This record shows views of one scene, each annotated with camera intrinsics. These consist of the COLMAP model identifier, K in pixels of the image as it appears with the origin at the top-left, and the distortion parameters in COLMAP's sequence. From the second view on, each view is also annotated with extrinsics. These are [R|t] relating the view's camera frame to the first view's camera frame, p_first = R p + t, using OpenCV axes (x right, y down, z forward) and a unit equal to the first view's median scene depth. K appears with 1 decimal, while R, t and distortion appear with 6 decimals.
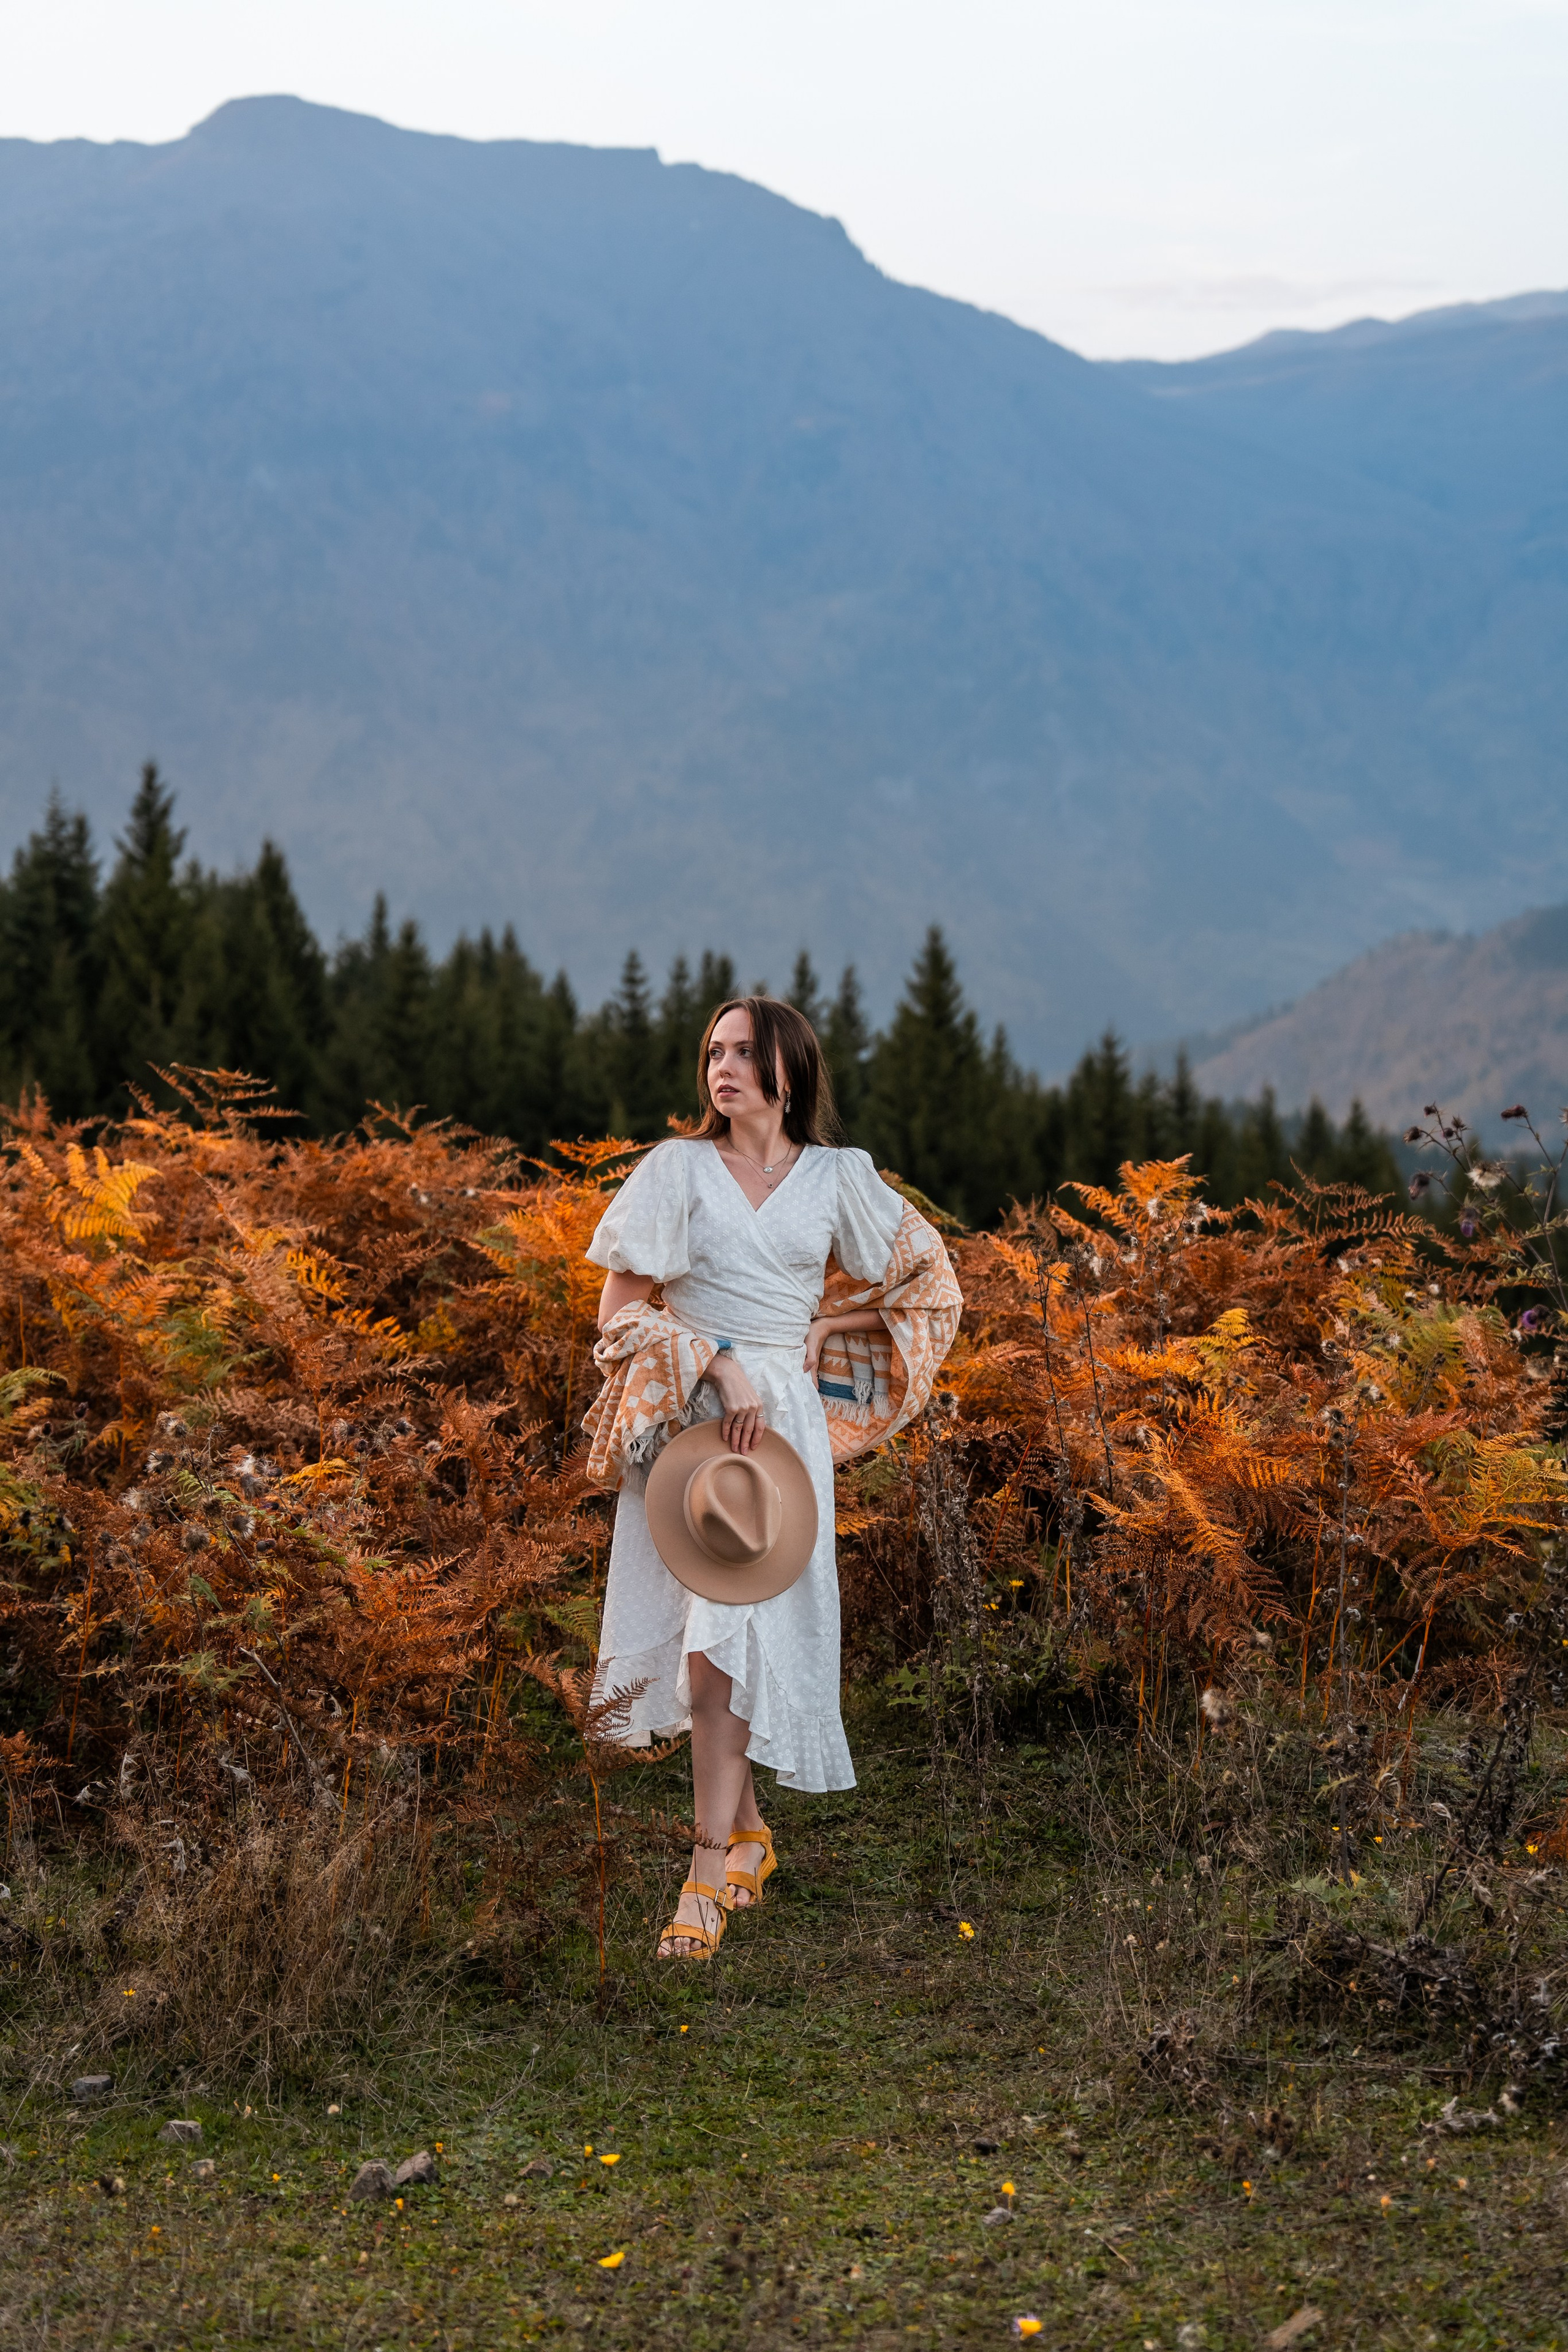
lens RADIAL K [[4595.4, 0, 780.7], [0, 4595.4, 1188.4], [0, 0, 1]] dist [0.315650, 0.000000]
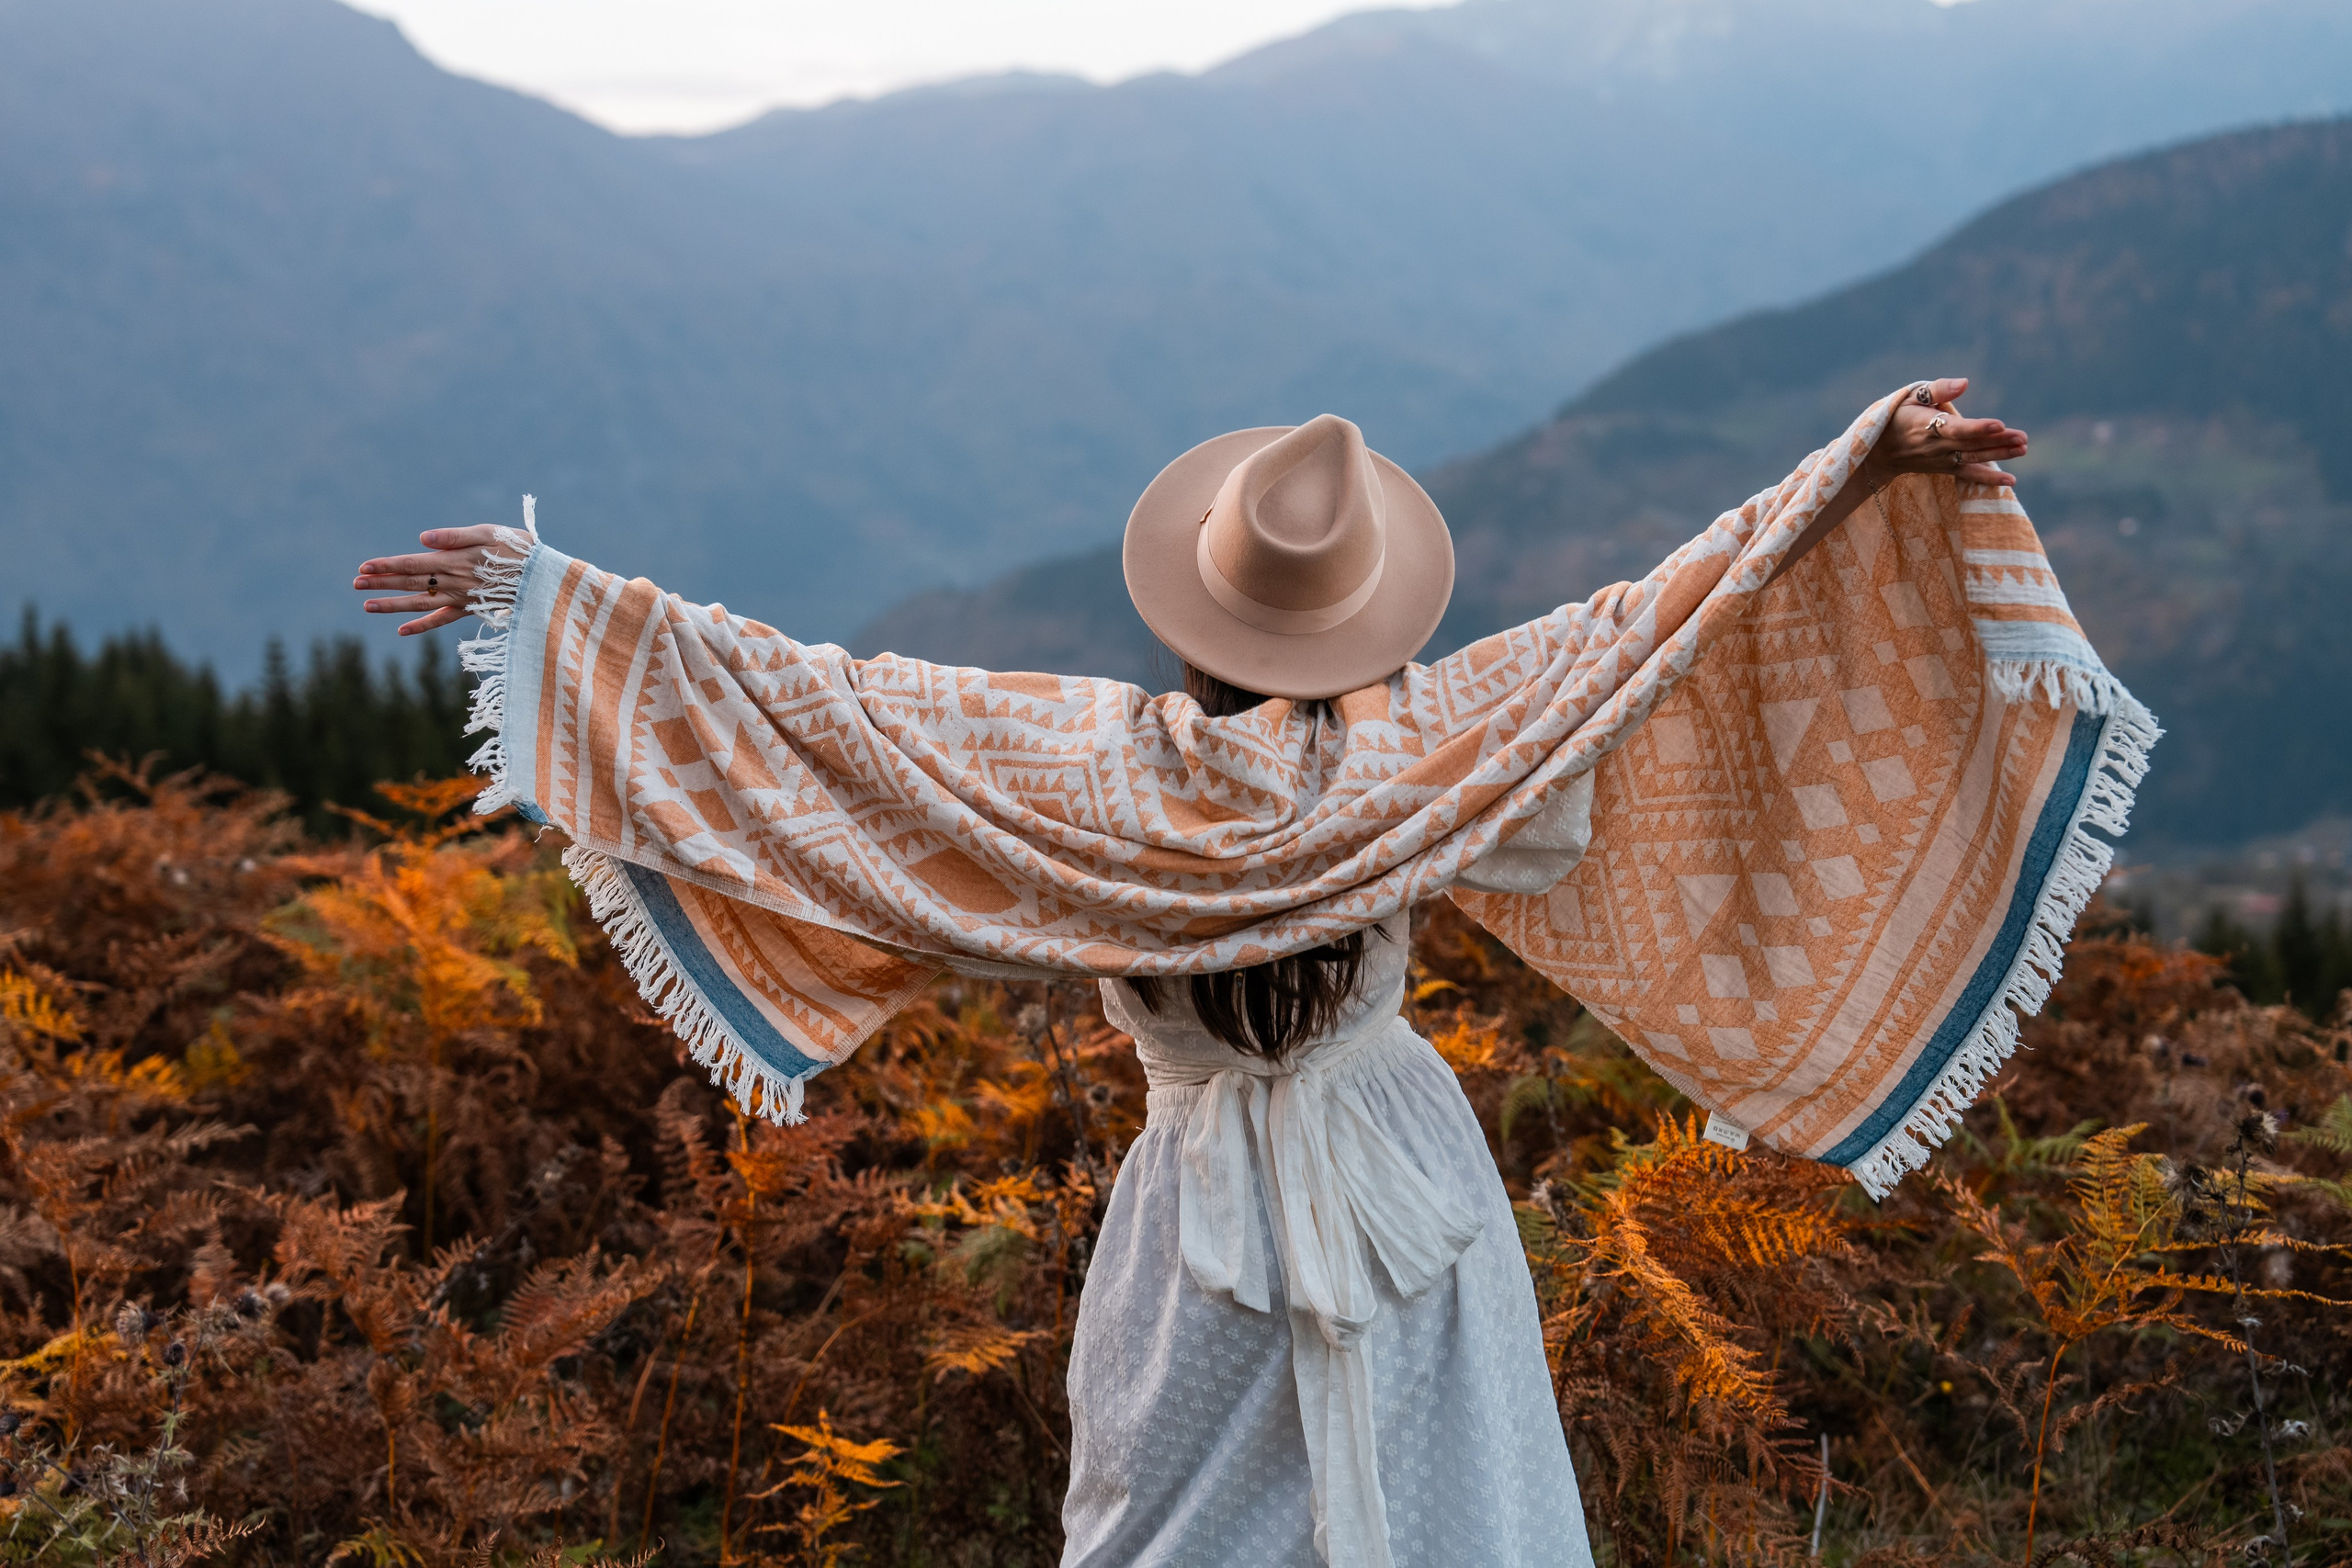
lens RADIAL K [[3776.8, 0, 1194.5], [0, 3776.8, 777.2], [0, 0, 1]] dist [0.201039, 0.000000]
pose [[0.976619, -0.069621, 0.203394, -0.047349], [0.071463, 0.997442, -0.001717, -0.001215], [-0.202754, 0.016212, 0.979096, 0.414495]]
